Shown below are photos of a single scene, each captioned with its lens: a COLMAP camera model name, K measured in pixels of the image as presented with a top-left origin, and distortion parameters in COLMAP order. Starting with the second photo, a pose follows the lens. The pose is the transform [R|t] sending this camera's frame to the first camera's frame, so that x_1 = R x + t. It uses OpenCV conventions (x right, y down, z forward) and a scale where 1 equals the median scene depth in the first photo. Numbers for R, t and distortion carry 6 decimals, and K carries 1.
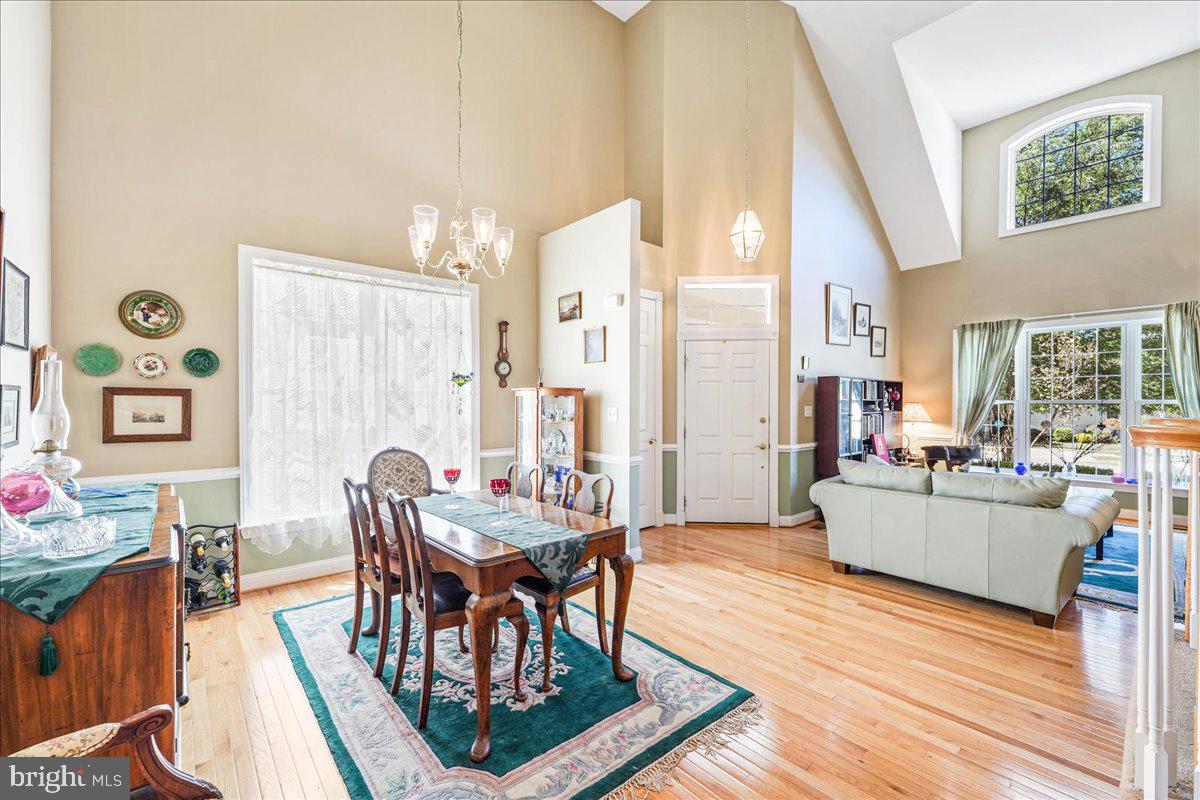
lens RADIAL K [[494.2, 0, 597.1], [0, 494.2, 402.7], [0, 0, 1]] dist [-0.004853, -0.000175]
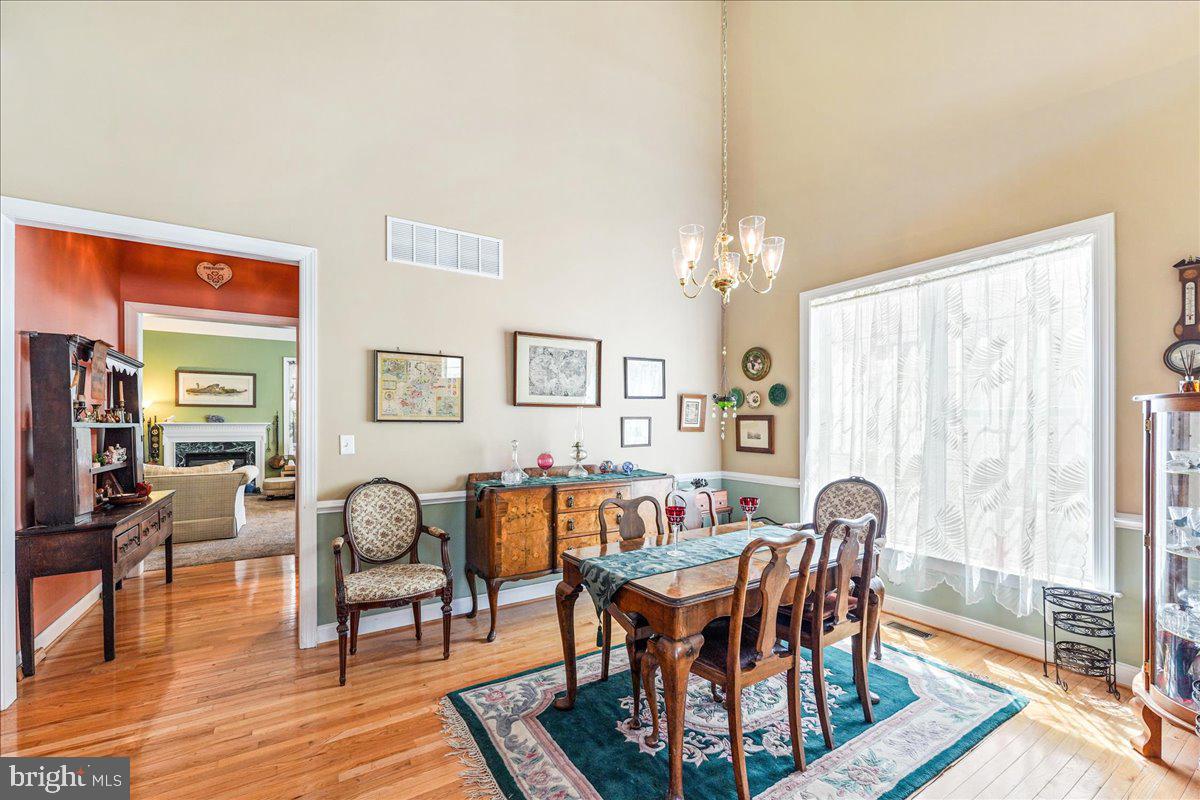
lens RADIAL K [[494.2, 0, 588.2], [0, 494.2, 421.3], [0, 0, 1]] dist [-0.004853, -0.000175]
pose [[-0.159874, -0.004464, -0.987127, 0.571740], [-0.003088, 0.999987, -0.004022, -0.004530], [0.987133, 0.002405, -0.159886, 0.725185]]
